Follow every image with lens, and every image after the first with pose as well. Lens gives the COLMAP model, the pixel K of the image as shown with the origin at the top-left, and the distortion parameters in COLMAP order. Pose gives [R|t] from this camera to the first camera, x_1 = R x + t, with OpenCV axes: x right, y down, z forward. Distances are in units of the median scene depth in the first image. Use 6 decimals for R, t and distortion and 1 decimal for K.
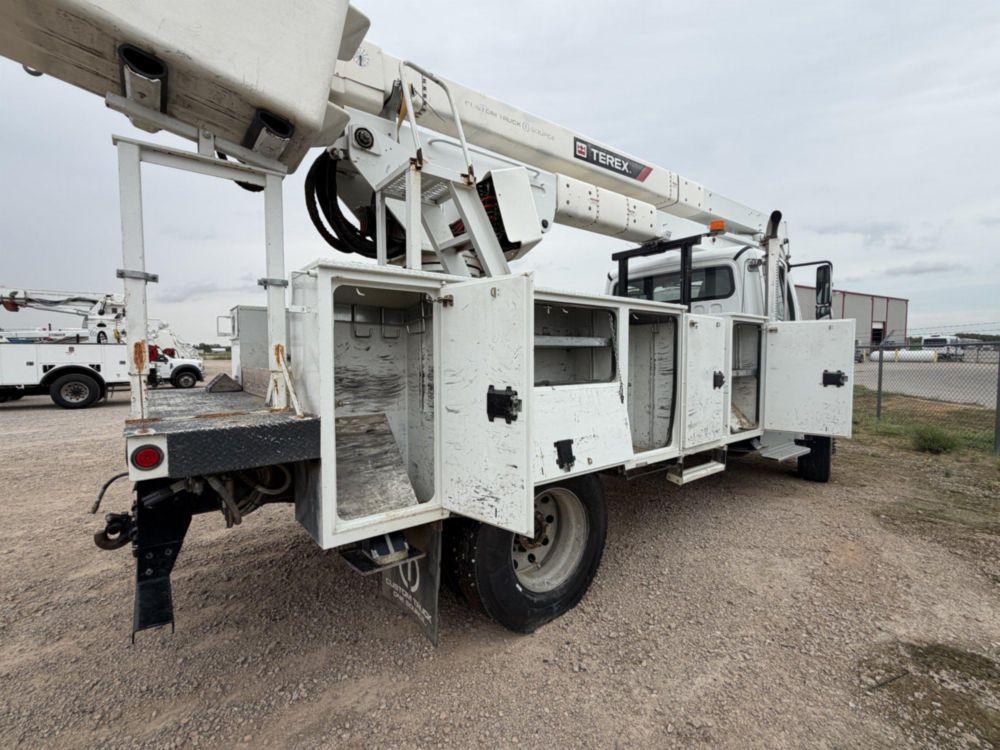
lens RADIAL K [[444.9, 0, 497.6], [0, 444.9, 374.7], [0, 0, 1]] dist [-0.001077, 0.000722]
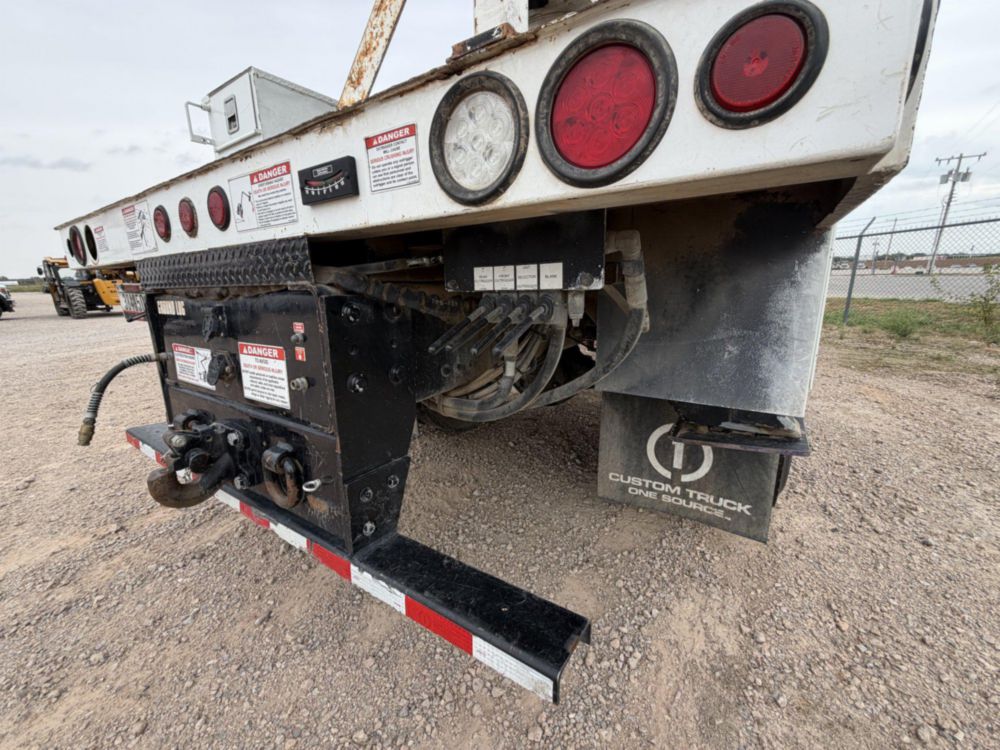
lens RADIAL K [[398.9, 0, 496.0], [0, 398.9, 375.0], [0, 0, 1]] dist [-0.000276, 0.000179]
pose [[0.950556, -0.091131, 0.296881, -0.340195], [0.034534, 0.981065, 0.190577, 0.096884], [-0.308627, -0.170902, 0.935704, 0.270772]]
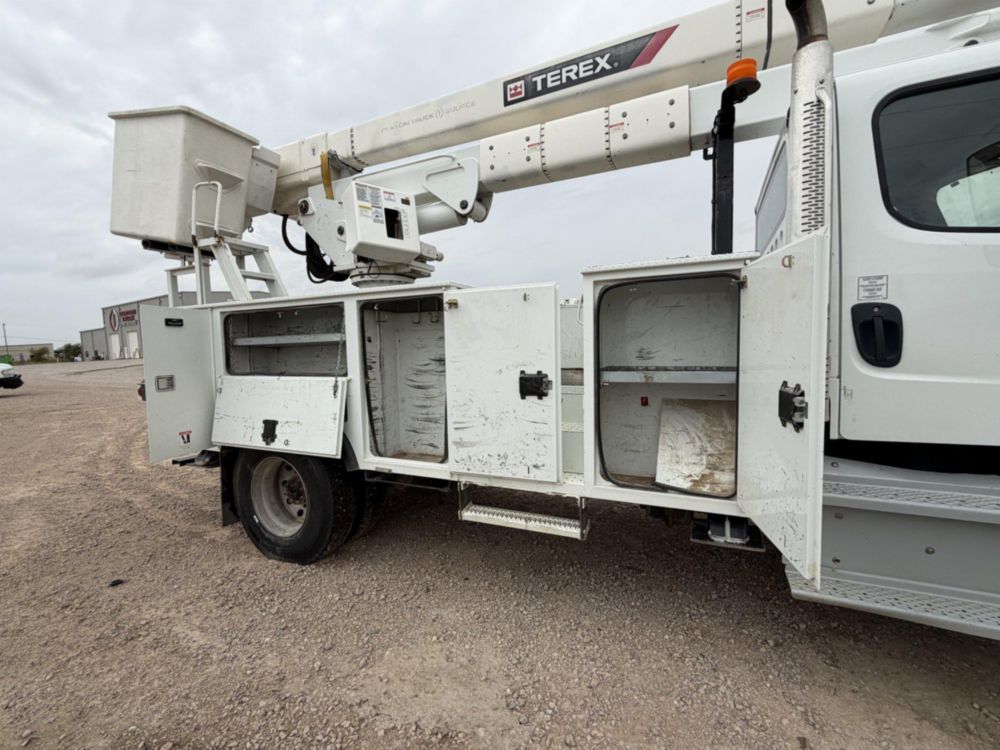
lens RADIAL K [[444.9, 0, 499.1], [0, 444.9, 375.7], [0, 0, 1]] dist [-0.001077, 0.000722]
pose [[0.451583, 0.050847, -0.890779, 0.846496], [-0.014309, 0.998659, 0.049751, -0.026211], [0.892115, -0.009720, 0.451705, 0.554128]]
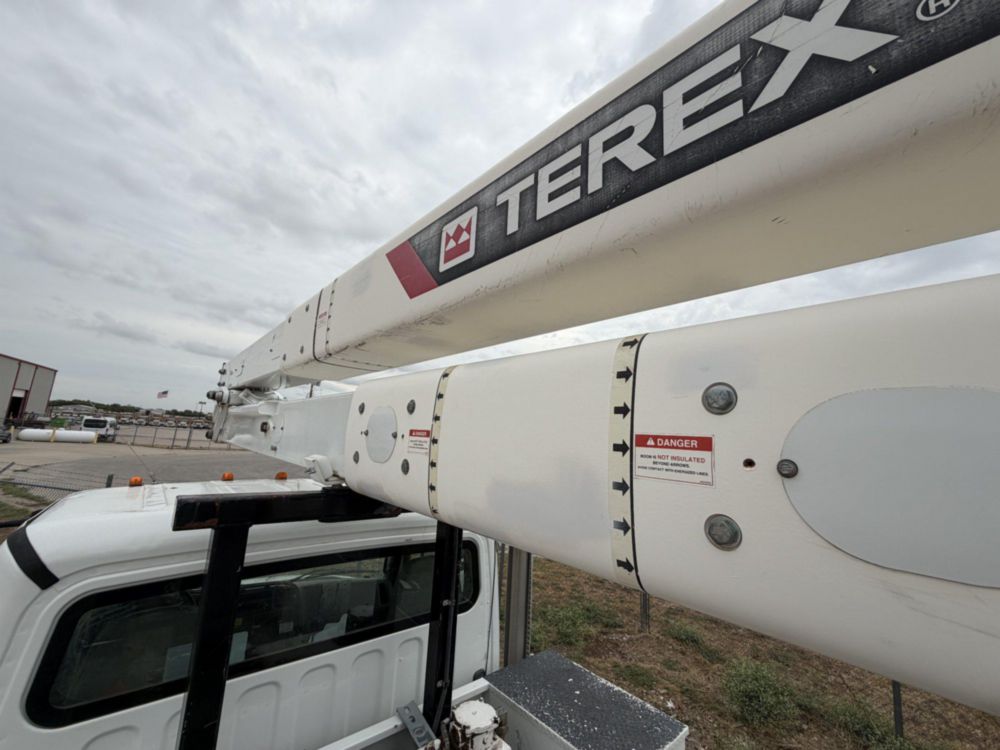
lens RADIAL K [[398.9, 0, 496.7], [0, 398.9, 374.7], [0, 0, 1]] dist [-0.000276, 0.000179]
pose [[-0.050888, 0.165100, 0.984963, 0.052048], [-0.012235, 0.986064, -0.165917, -0.371922], [-0.998629, -0.020495, -0.048159, 1.050180]]
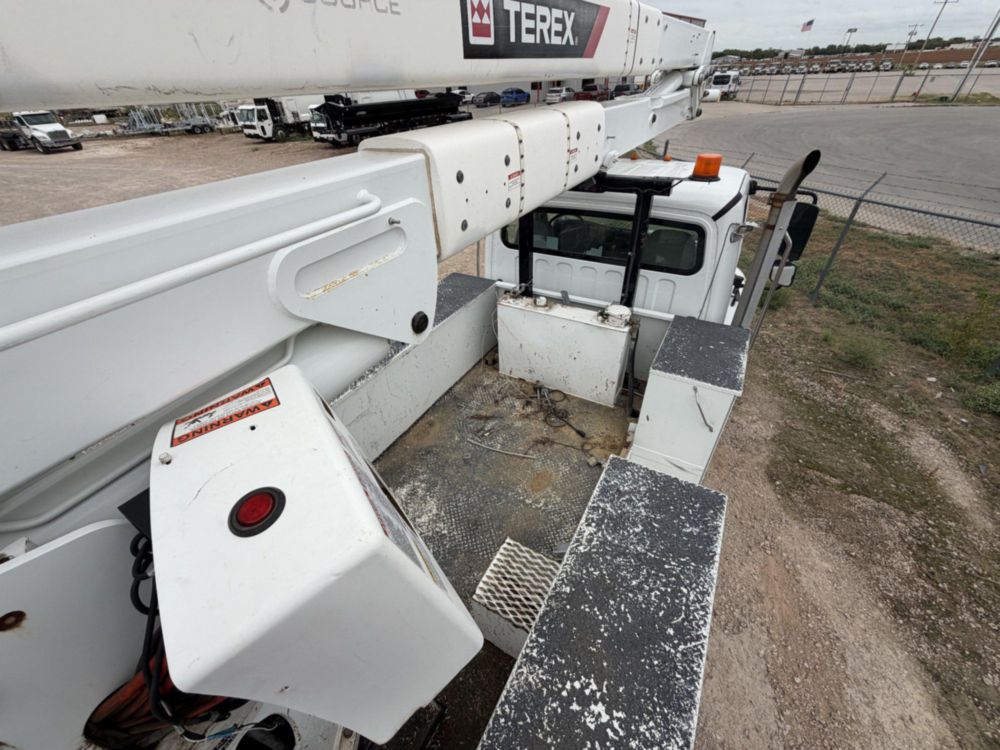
lens RADIAL K [[398.9, 0, 497.4], [0, 398.9, 375.2], [0, 0, 1]] dist [-0.000276, 0.000179]
pose [[0.926487, -0.249114, 0.282073, 0.053305], [0.052763, 0.828124, 0.558057, -0.417331], [-0.372611, -0.502149, 0.780390, 0.599394]]
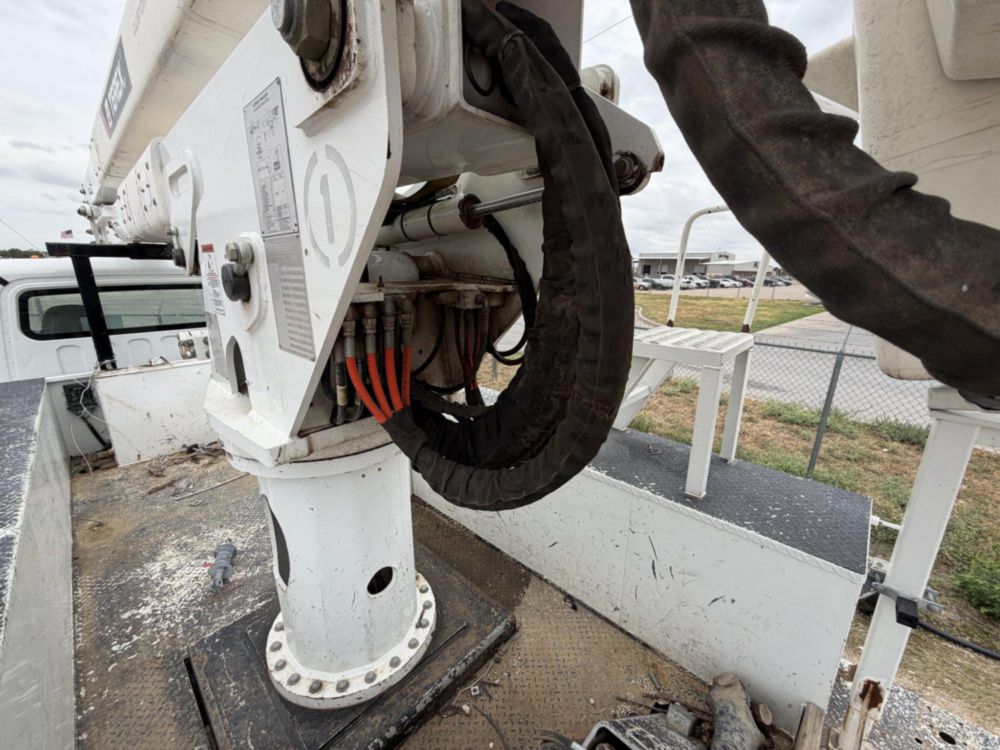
lens RADIAL K [[398.9, 0, 495.1], [0, 398.9, 374.9], [0, 0, 1]] dist [-0.000276, 0.000179]
pose [[-0.140533, -0.253337, 0.957116, -0.368576], [0.042639, 0.964264, 0.261490, -0.273374], [-0.989157, 0.077558, -0.124709, 0.680835]]
